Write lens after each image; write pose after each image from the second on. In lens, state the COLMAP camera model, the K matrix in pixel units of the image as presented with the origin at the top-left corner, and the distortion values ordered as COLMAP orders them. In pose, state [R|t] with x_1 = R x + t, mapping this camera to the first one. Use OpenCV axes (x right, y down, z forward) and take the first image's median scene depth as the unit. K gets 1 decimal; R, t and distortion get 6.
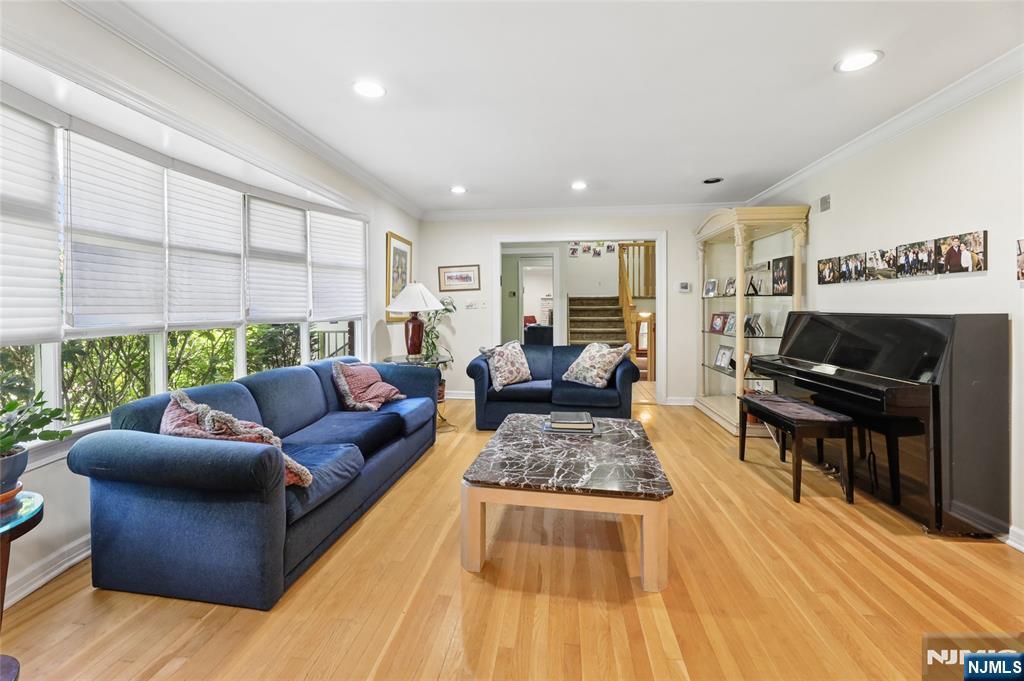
lens RADIAL K [[422.6, 0, 506.5], [0, 422.6, 313.5], [0, 0, 1]] dist [0.000396, -0.000201]
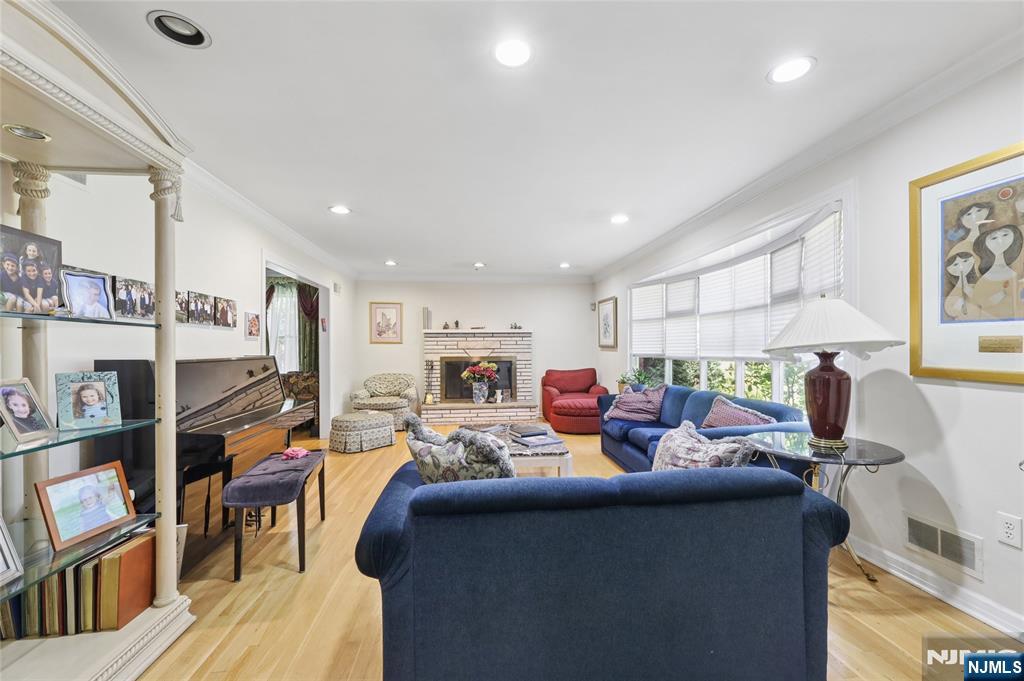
lens RADIAL K [[422.6, 0, 509.0], [0, 422.6, 345.7], [0, 0, 1]] dist [0.000396, -0.000201]
pose [[-0.974161, 0.007927, -0.225714, 0.364606], [0.006905, 0.999962, 0.005318, -0.026759], [0.225747, 0.003622, -0.974179, 1.884024]]
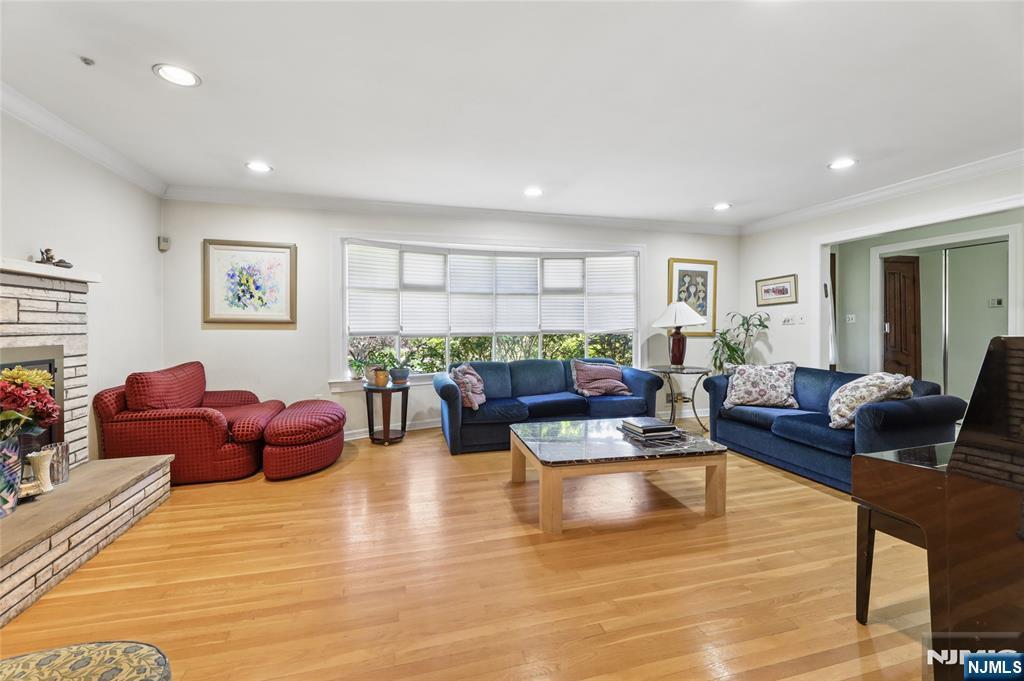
lens RADIAL K [[422.6, 0, 516.0], [0, 422.6, 330.0], [0, 0, 1]] dist [0.000396, -0.000201]
pose [[0.400822, 0.012579, -0.916070, 0.861566], [-0.010744, 0.999902, 0.009030, -0.002625], [0.916093, 0.006223, 0.400918, 0.203561]]
